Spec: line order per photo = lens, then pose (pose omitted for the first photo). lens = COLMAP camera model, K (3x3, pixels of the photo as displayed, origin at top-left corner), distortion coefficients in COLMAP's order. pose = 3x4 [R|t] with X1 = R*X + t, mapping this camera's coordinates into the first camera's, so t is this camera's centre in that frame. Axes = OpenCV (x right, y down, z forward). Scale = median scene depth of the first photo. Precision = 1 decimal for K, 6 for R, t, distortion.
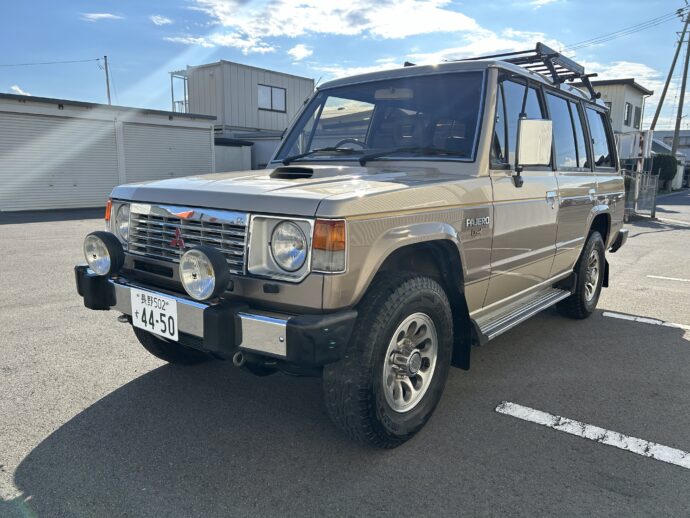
lens RADIAL K [[531.2, 0, 345.0], [0, 531.2, 259.0], [0, 0, 1]] dist [0.100250, -0.132461]
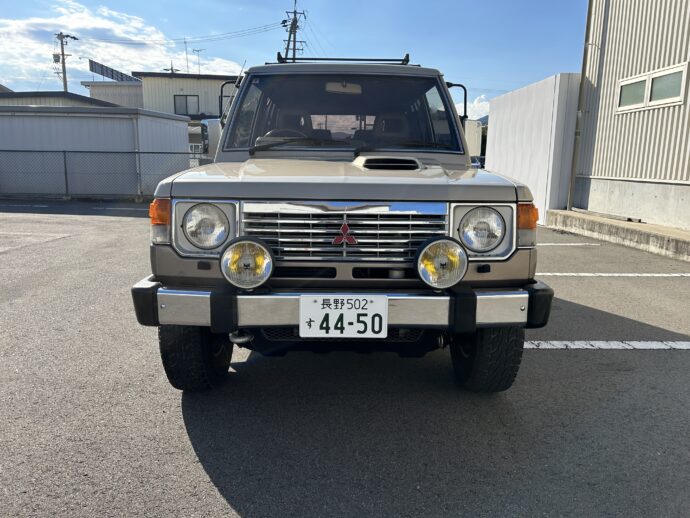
lens RADIAL K [[531.2, 0, 345.0], [0, 531.2, 259.0], [0, 0, 1]] dist [0.100250, -0.132461]
pose [[0.759674, -0.117853, 0.639536, -0.937482], [0.103027, 0.992832, 0.060578, -0.054050], [-0.642091, 0.019870, 0.766371, 0.287022]]
